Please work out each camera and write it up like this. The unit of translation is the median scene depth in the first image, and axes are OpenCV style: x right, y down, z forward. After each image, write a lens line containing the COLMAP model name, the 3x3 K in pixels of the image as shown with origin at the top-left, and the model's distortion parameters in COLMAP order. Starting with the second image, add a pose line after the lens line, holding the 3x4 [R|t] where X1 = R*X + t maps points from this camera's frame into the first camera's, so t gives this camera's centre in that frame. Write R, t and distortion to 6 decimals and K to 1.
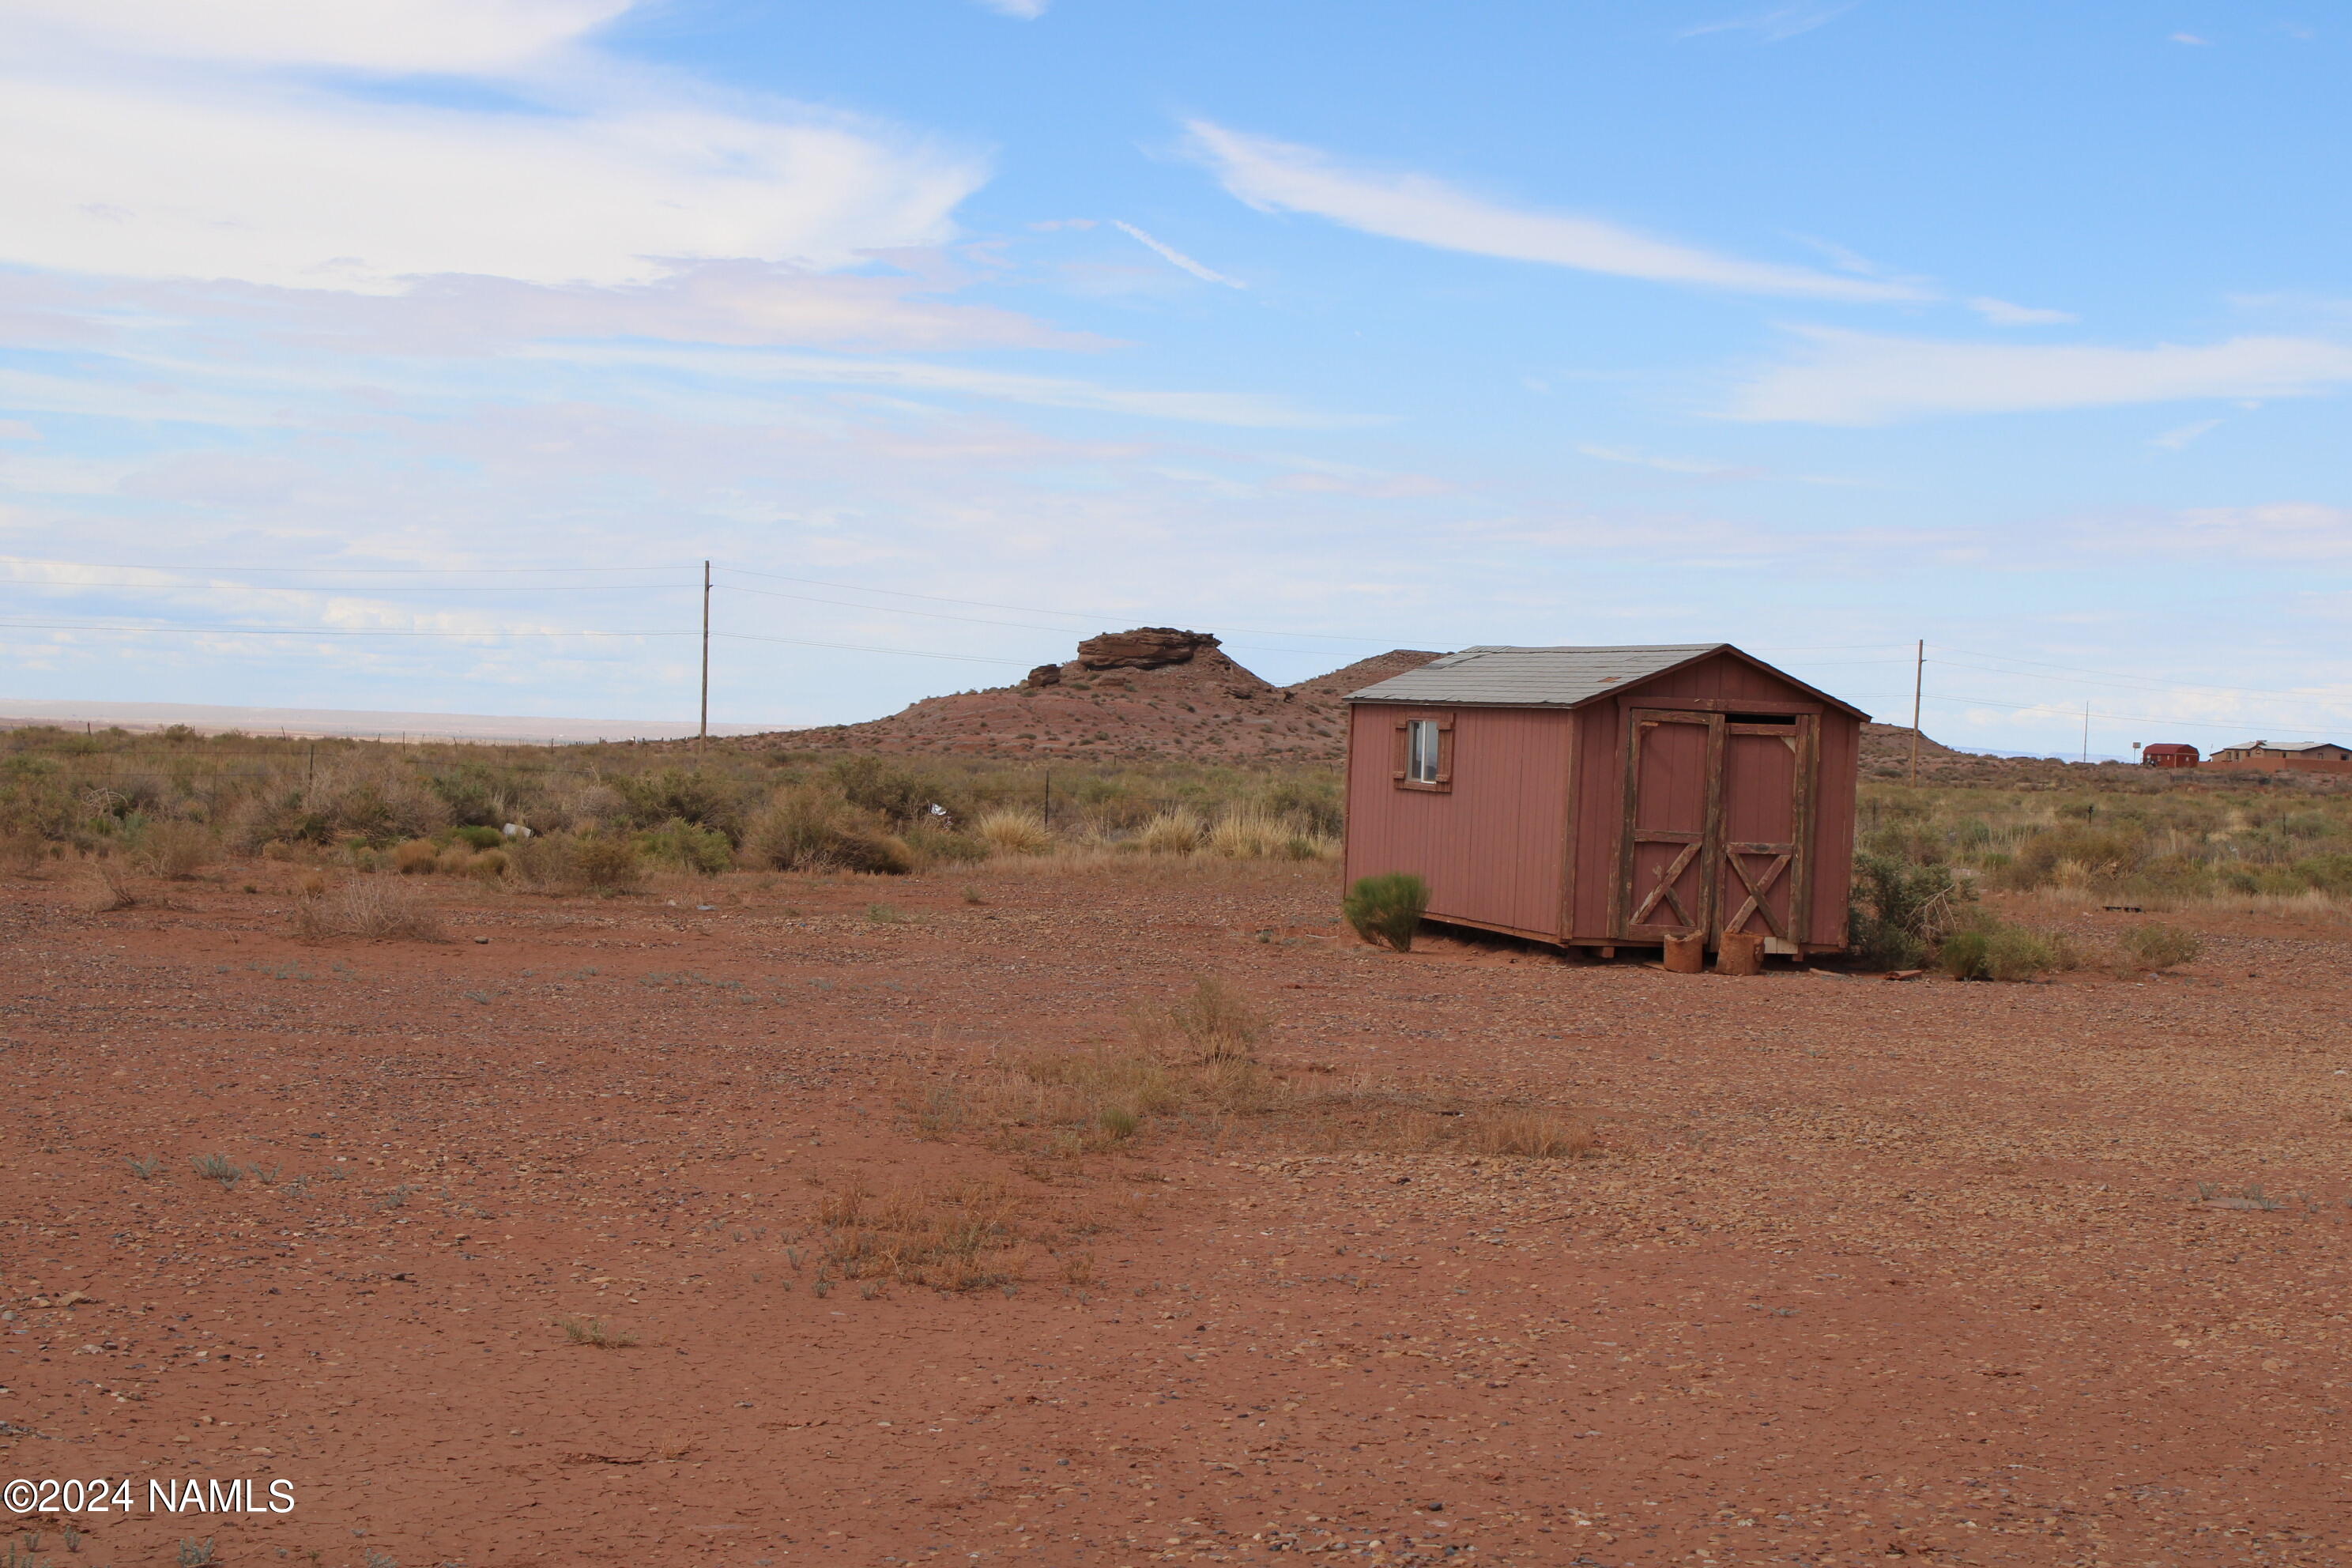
lens RADIAL K [[4141.4, 0, 1176.0], [0, 4141.4, 784.0], [0, 0, 1]] dist [-0.015972, 0.139763]
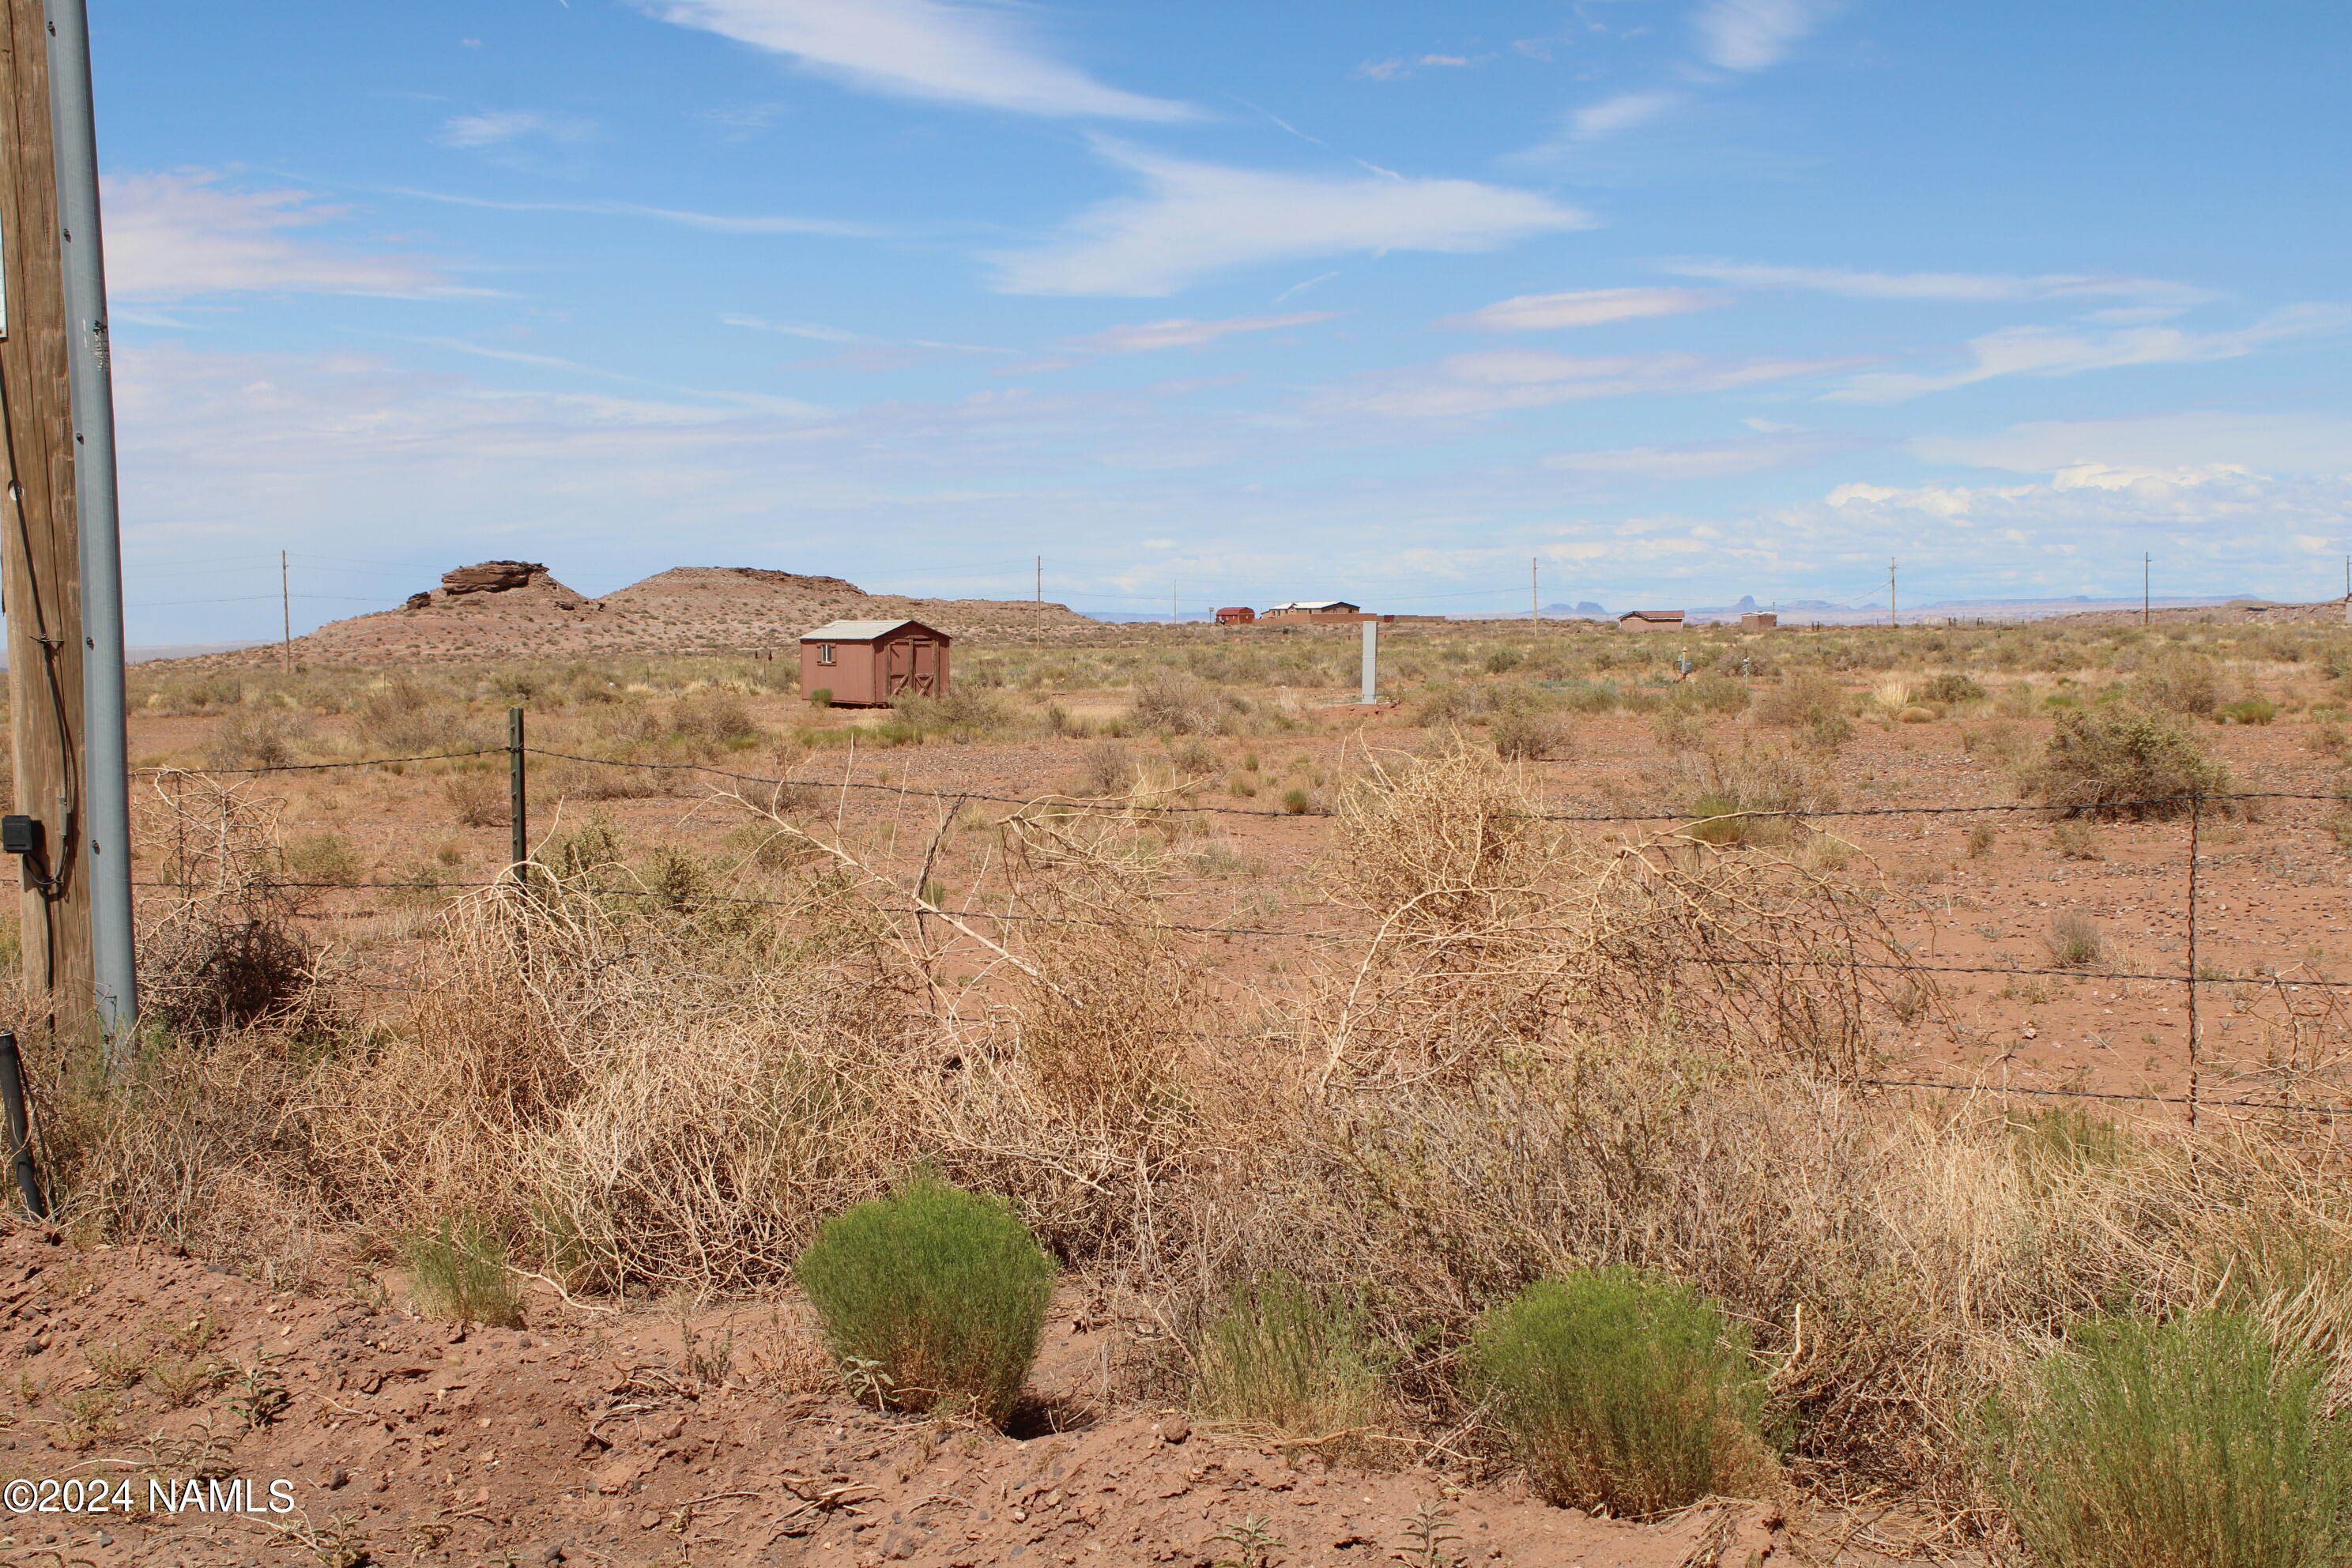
lens RADIAL K [[3377.8, 0, 1153.6], [0, 3377.8, 806.4], [0, 0, 1]] dist [-0.074216, 0.175144]
pose [[0.978683, -0.063314, 0.195376, -0.016365], [0.054652, 0.997282, 0.049417, -0.000384], [-0.197973, -0.037686, 0.979483, -0.128272]]
